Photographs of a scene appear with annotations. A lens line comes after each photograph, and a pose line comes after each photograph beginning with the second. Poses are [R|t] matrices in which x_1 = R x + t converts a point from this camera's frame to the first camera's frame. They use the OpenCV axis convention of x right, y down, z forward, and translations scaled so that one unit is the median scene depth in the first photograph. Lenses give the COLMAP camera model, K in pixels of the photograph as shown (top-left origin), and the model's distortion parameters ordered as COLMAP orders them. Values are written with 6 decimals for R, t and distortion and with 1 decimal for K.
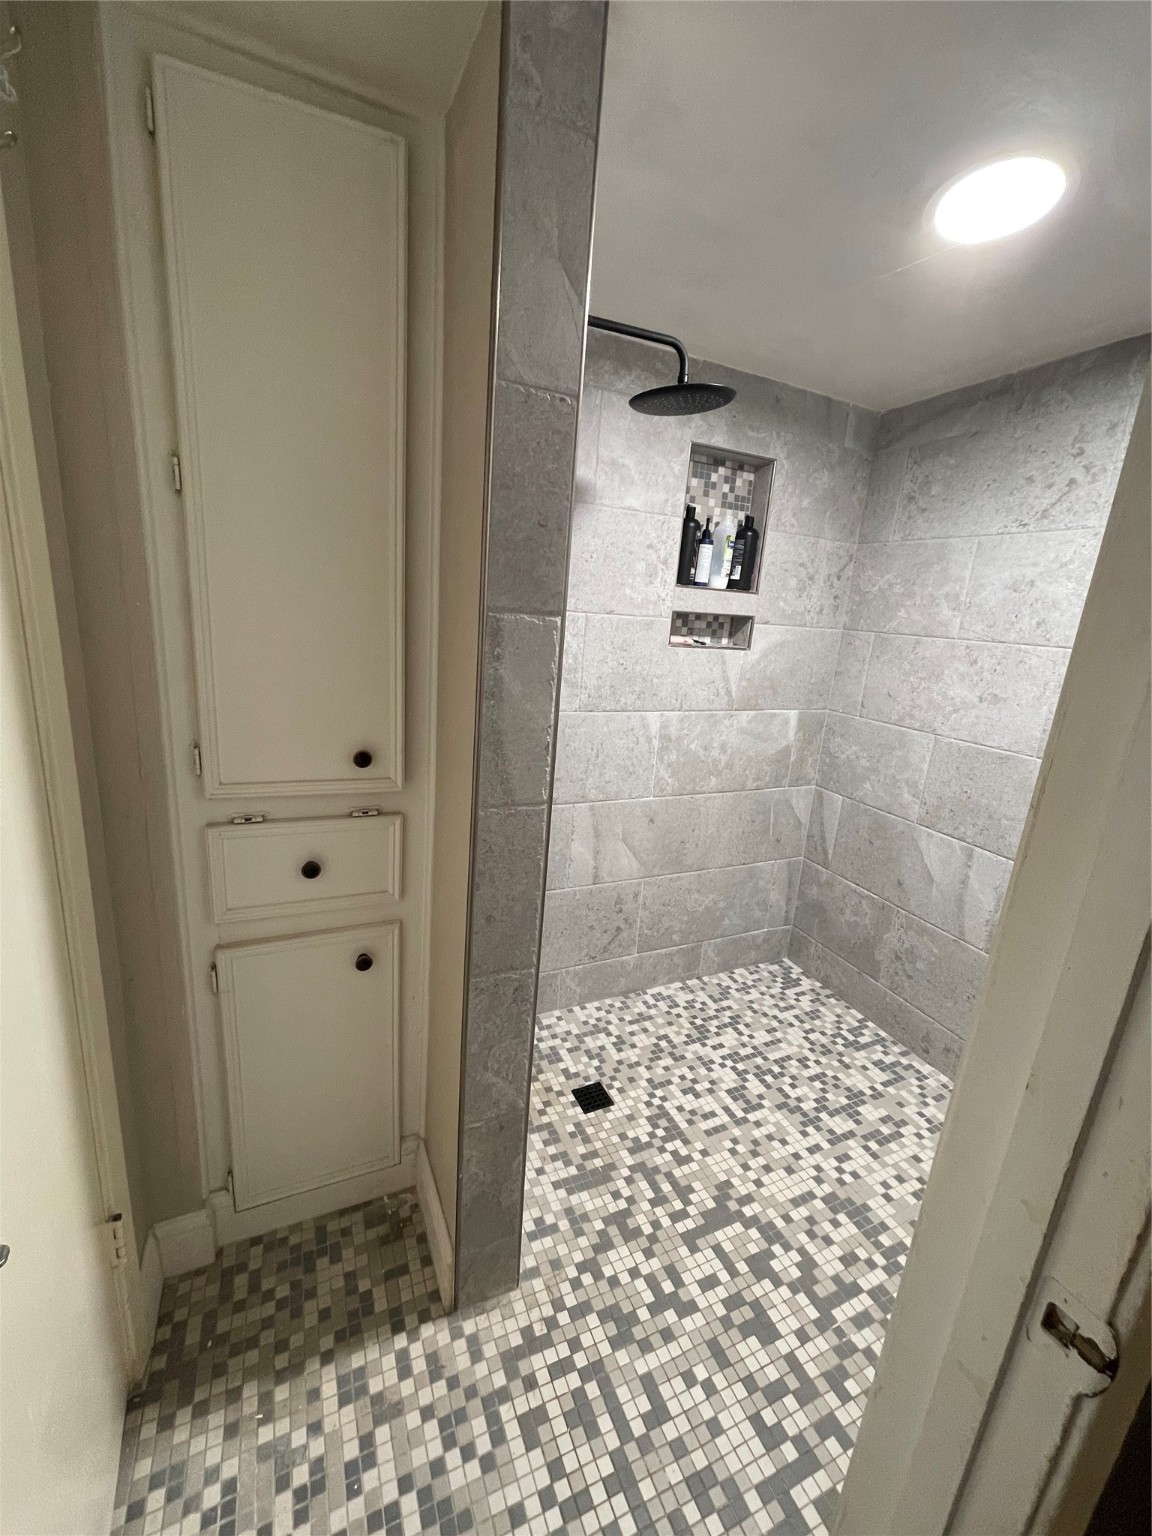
lens RADIAL K [[601.2, 0, 572.1], [0, 601.2, 772.4], [0, 0, 1]] dist [0.007146, -0.004791]
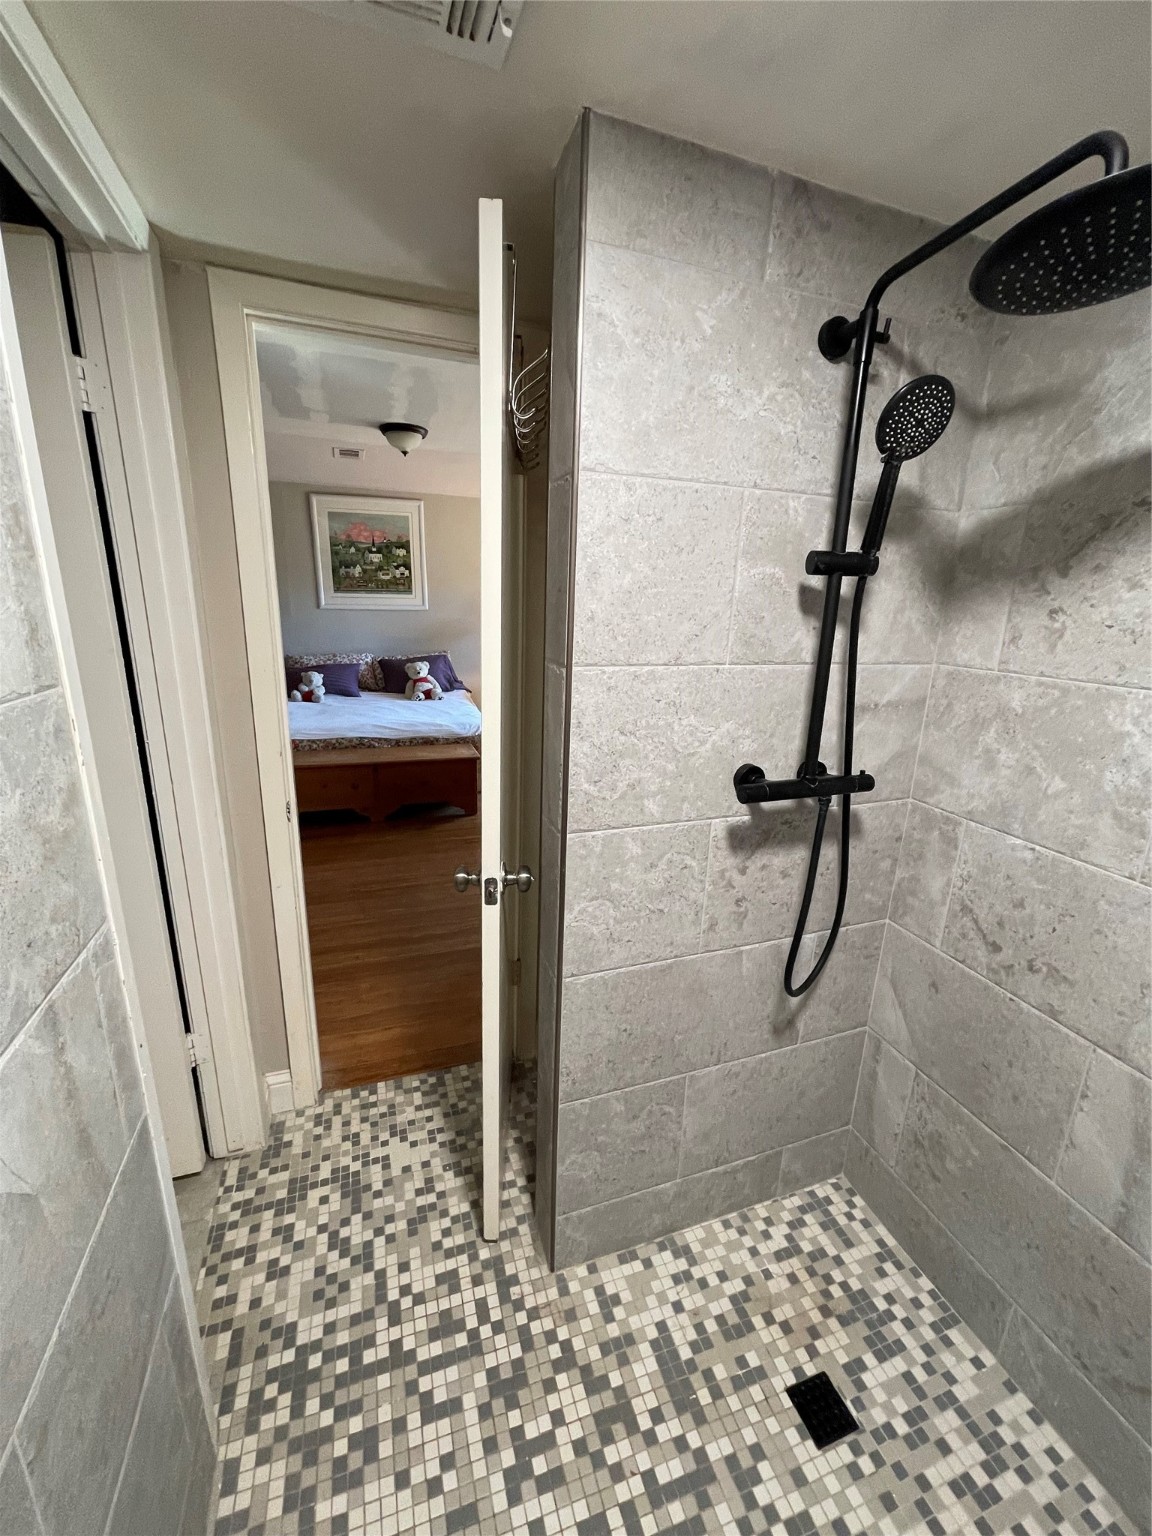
lens RADIAL K [[601.2, 0, 572.1], [0, 601.2, 772.4], [0, 0, 1]] dist [0.007146, -0.004791]
pose [[-0.092428, 0.184113, -0.978550, 0.772455], [-0.277158, 0.939161, 0.202881, -0.215227], [0.956368, 0.289964, -0.035776, 0.781290]]
